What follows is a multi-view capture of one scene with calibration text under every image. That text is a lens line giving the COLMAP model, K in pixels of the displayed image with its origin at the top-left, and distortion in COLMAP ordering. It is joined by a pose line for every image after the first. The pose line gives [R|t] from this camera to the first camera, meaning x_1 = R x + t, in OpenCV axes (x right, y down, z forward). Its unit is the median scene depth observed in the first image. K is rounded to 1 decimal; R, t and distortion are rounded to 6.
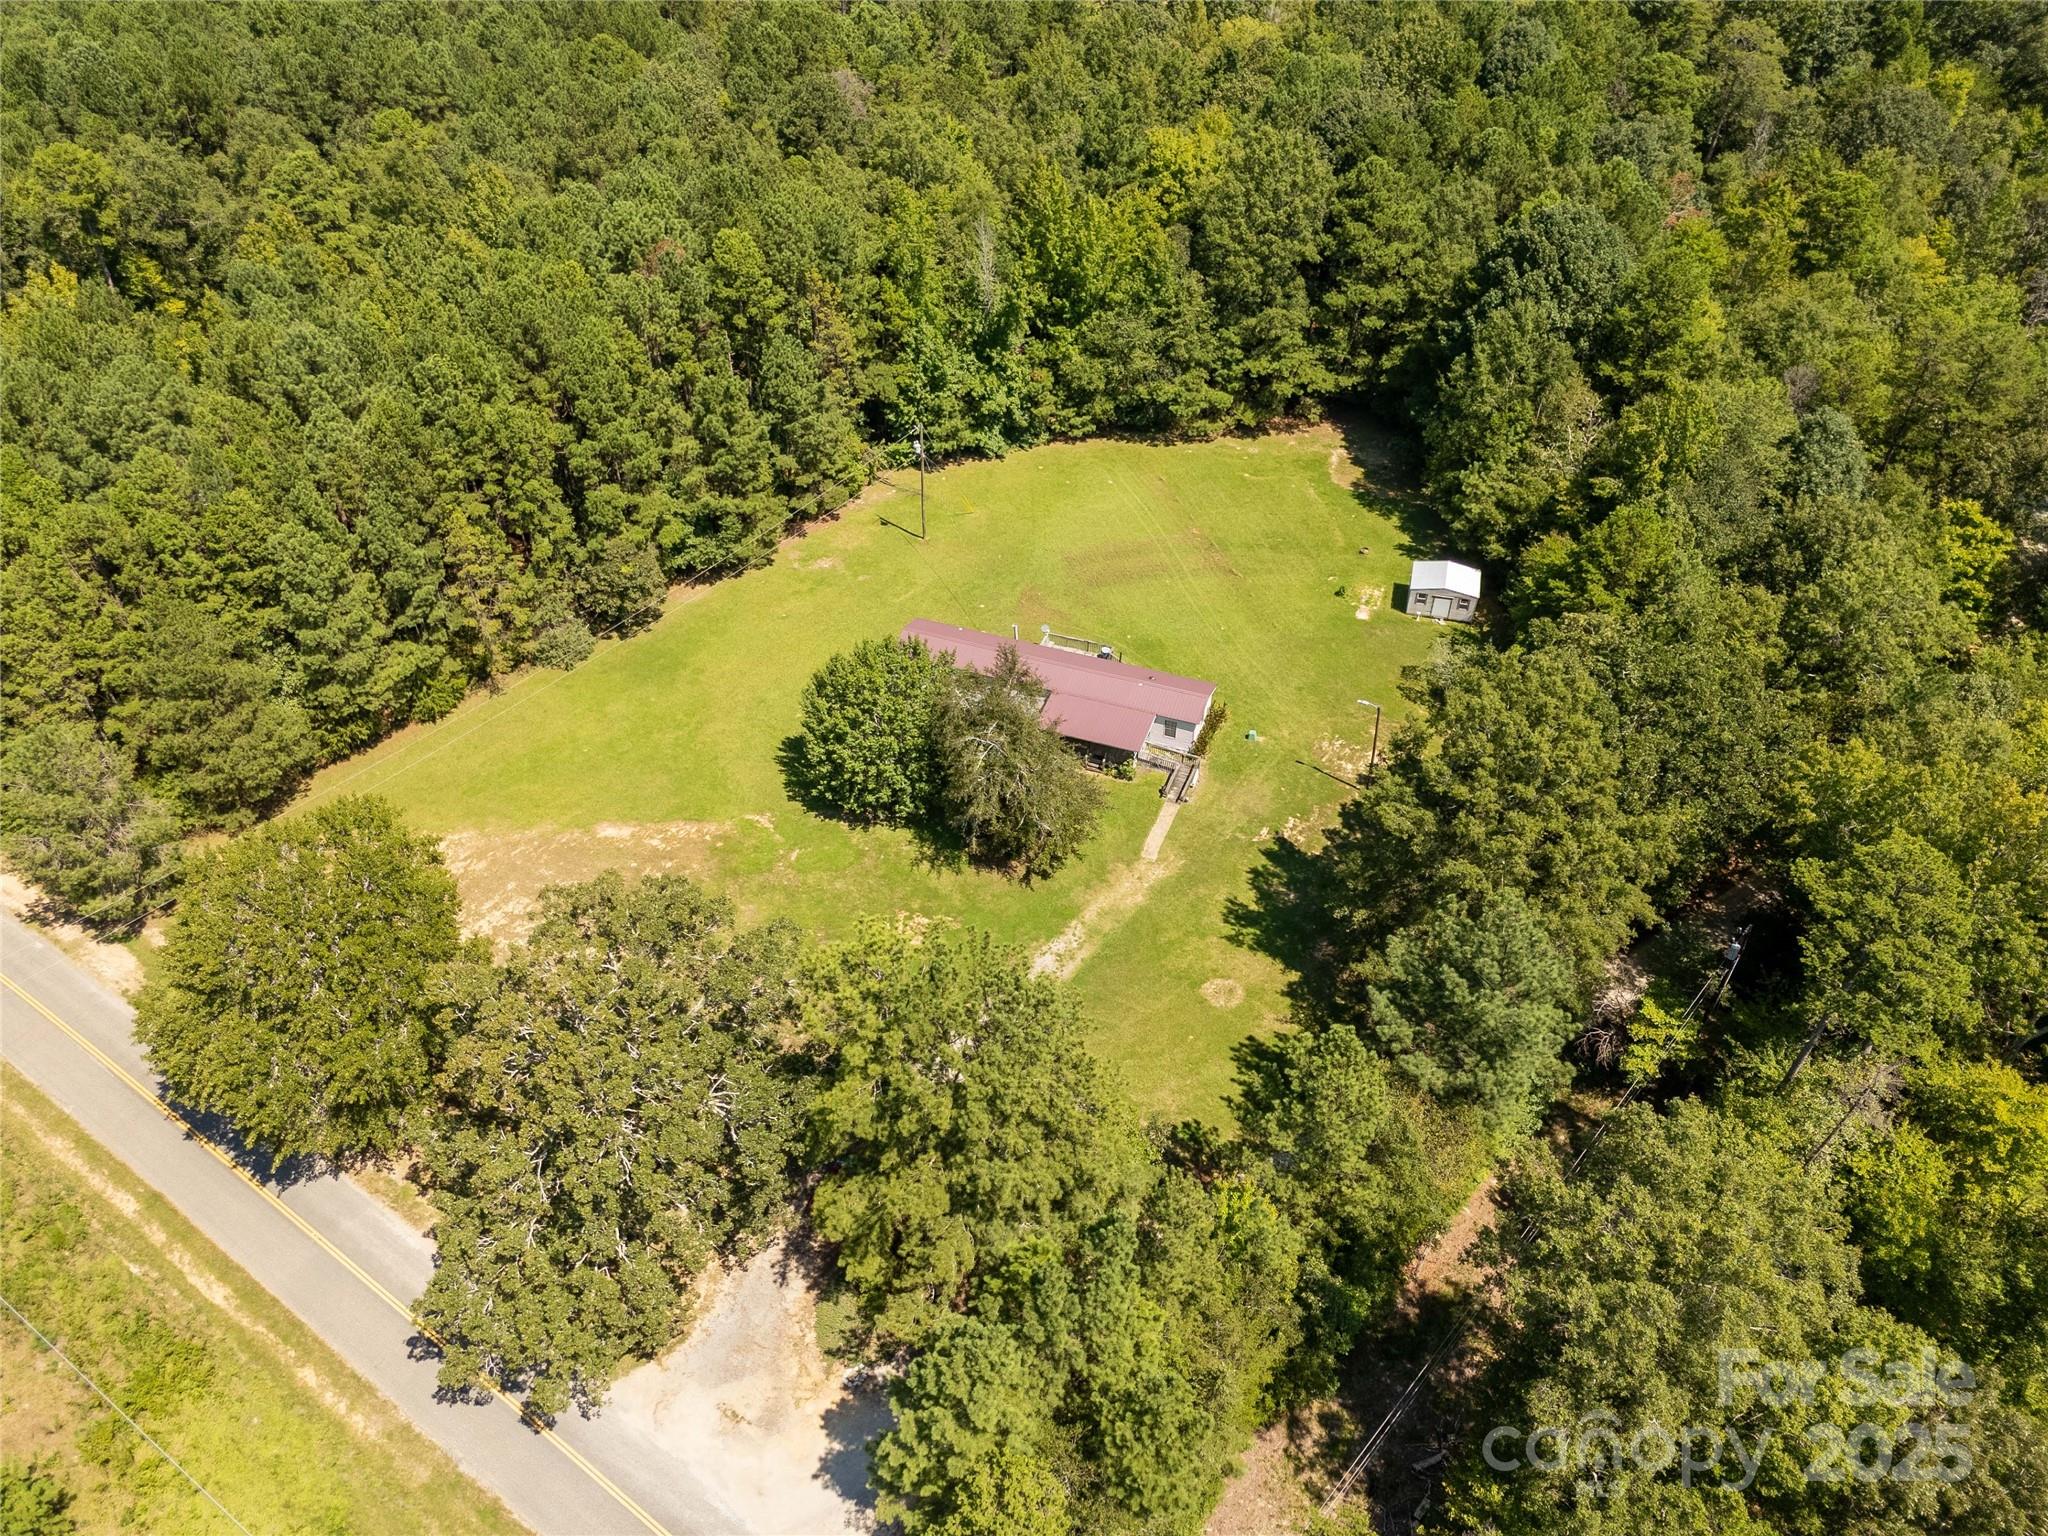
lens RADIAL K [[1503.1, 0, 1021.0], [0, 1503.1, 773.8], [0, 0, 1]] dist [0.063661, -0.053769]
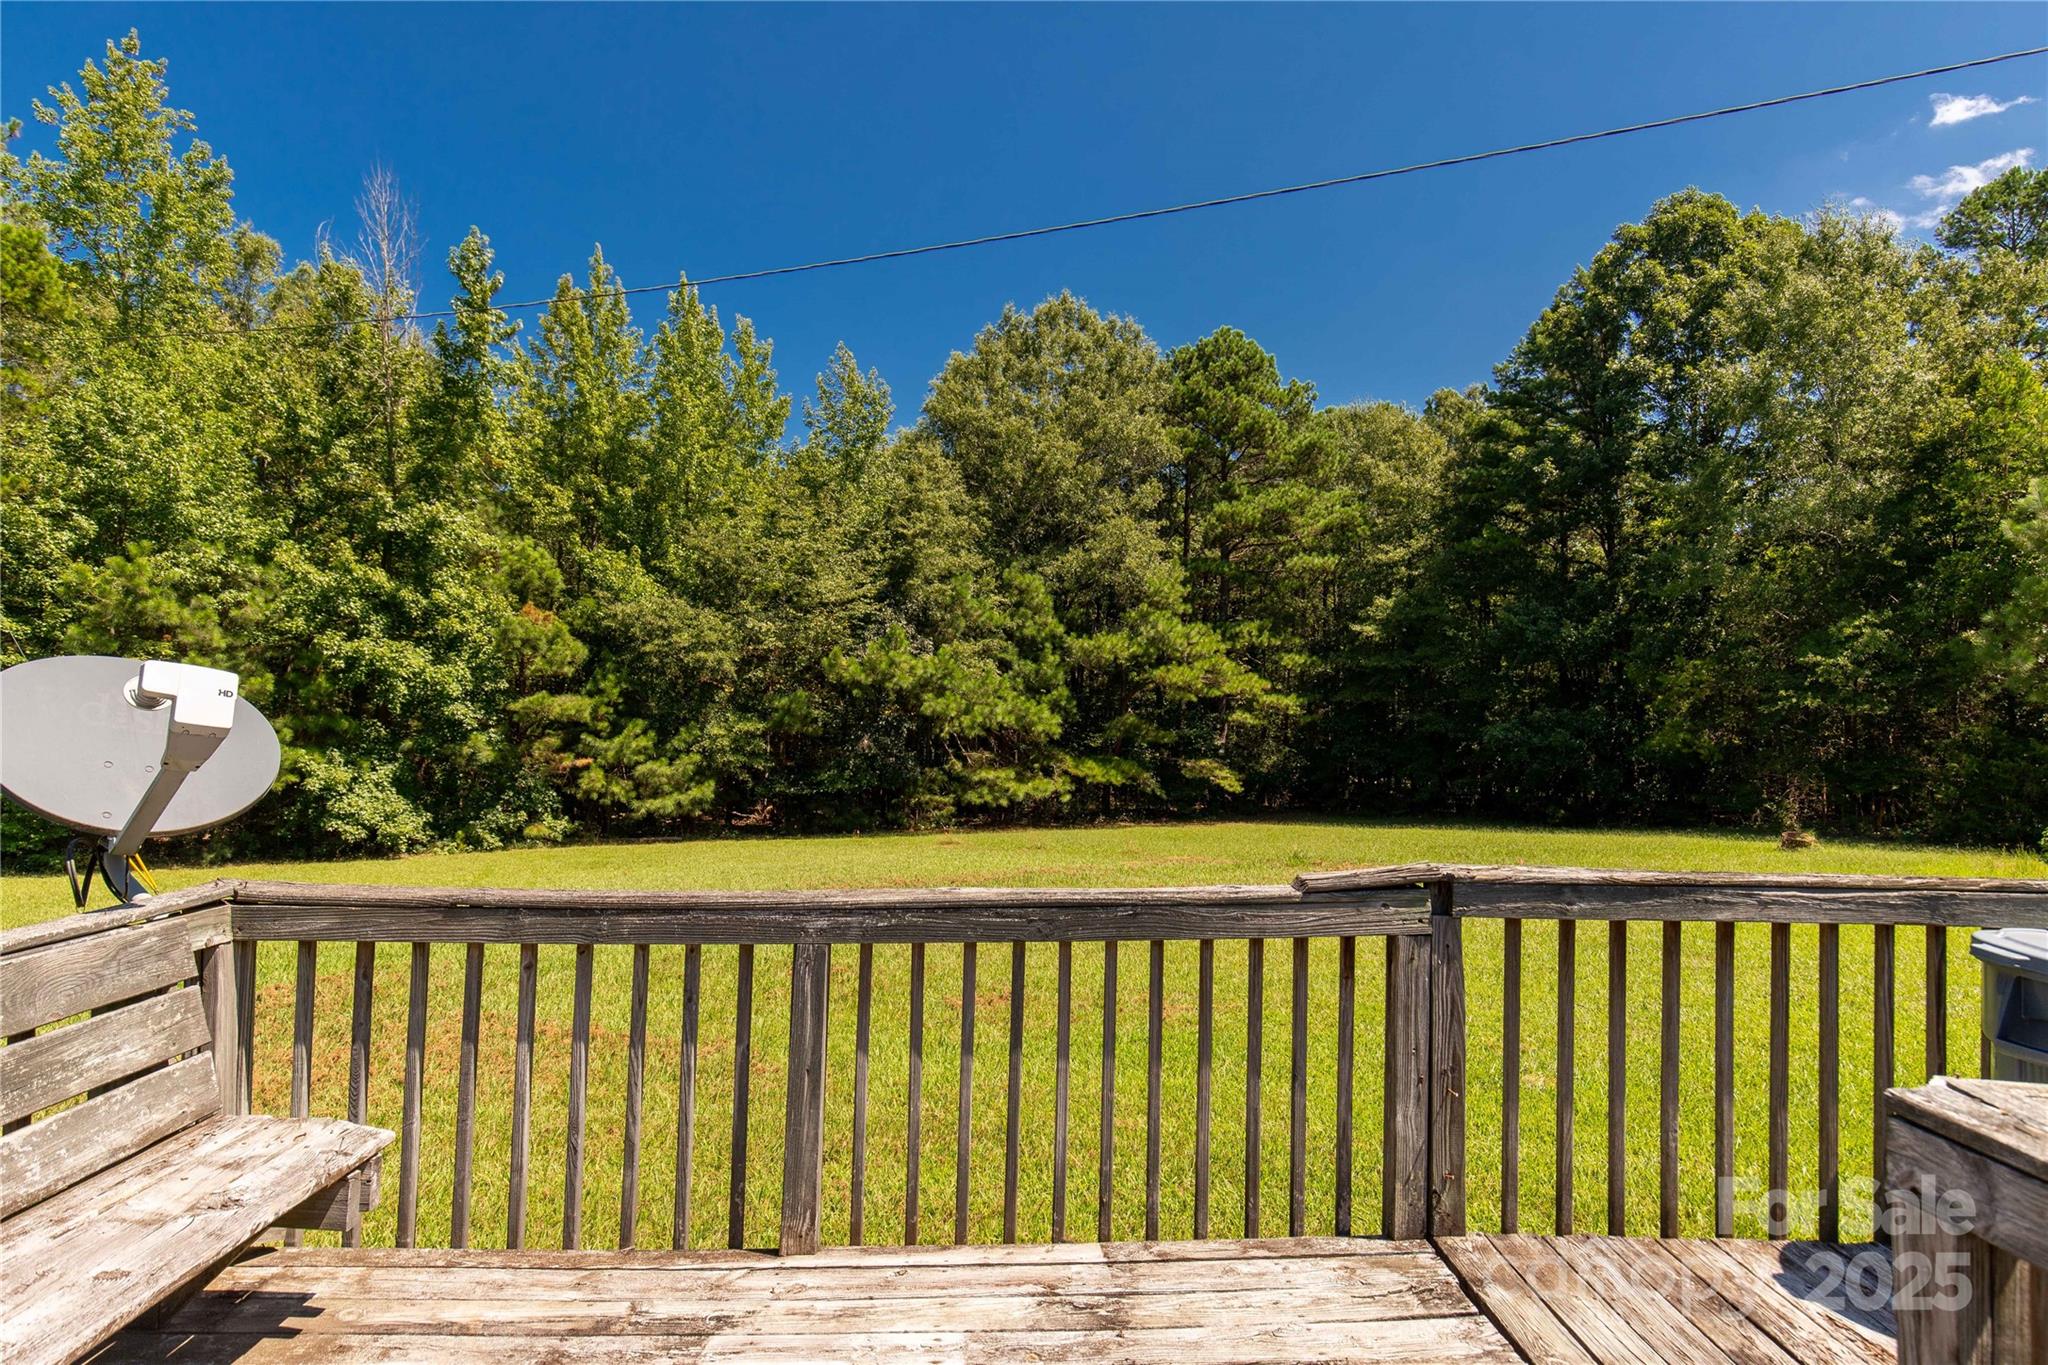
lens RADIAL K [[1106.2, 0, 1008.7], [0, 1106.2, 669.7], [0, 0, 1]] dist [0.002710, -0.002341]
pose [[0.934936, 0.038437, 0.352728, 0.024106], [0.221783, 0.712670, -0.665517, -0.068950], [-0.276959, 0.700445, 0.657776, 0.861332]]
